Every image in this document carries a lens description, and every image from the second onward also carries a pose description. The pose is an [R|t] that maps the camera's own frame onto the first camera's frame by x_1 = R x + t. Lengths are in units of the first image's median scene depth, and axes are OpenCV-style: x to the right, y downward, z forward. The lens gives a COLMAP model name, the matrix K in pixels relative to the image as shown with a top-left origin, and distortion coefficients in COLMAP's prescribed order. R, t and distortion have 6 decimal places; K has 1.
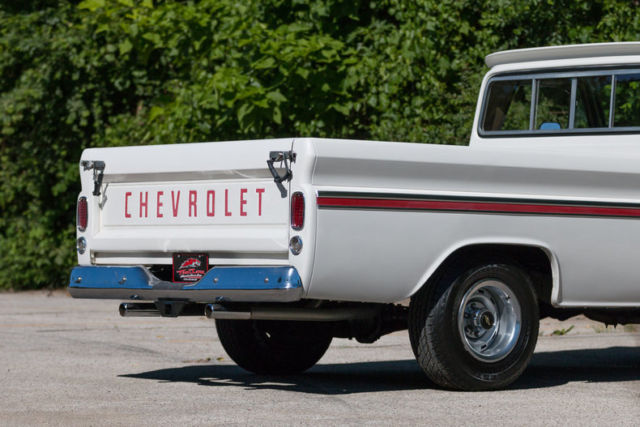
lens RADIAL K [[2743.9, 0, 320.0], [0, 2743.9, 213.5], [0, 0, 1]] dist [0.194804, 3.149139]
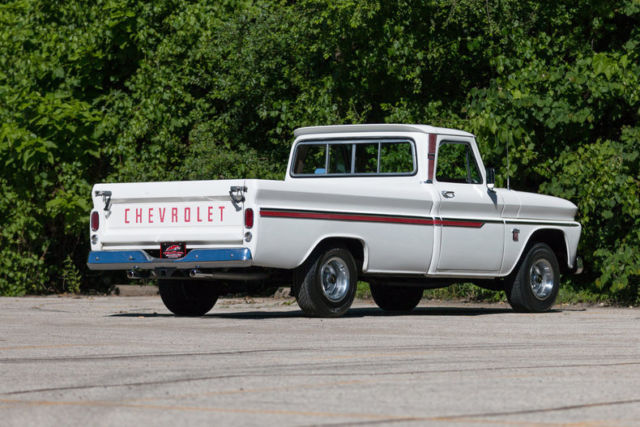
lens RADIAL K [[3300.6, 0, 320.0], [0, 3300.6, 213.5], [0, 0, 1]] dist [0.272693, -10.544941]
pose [[0.974038, 0.001308, 0.226381, -0.428030], [0.001328, 0.999933, -0.011495, 0.019744], [-0.226381, 0.011497, 0.973971, -1.093630]]
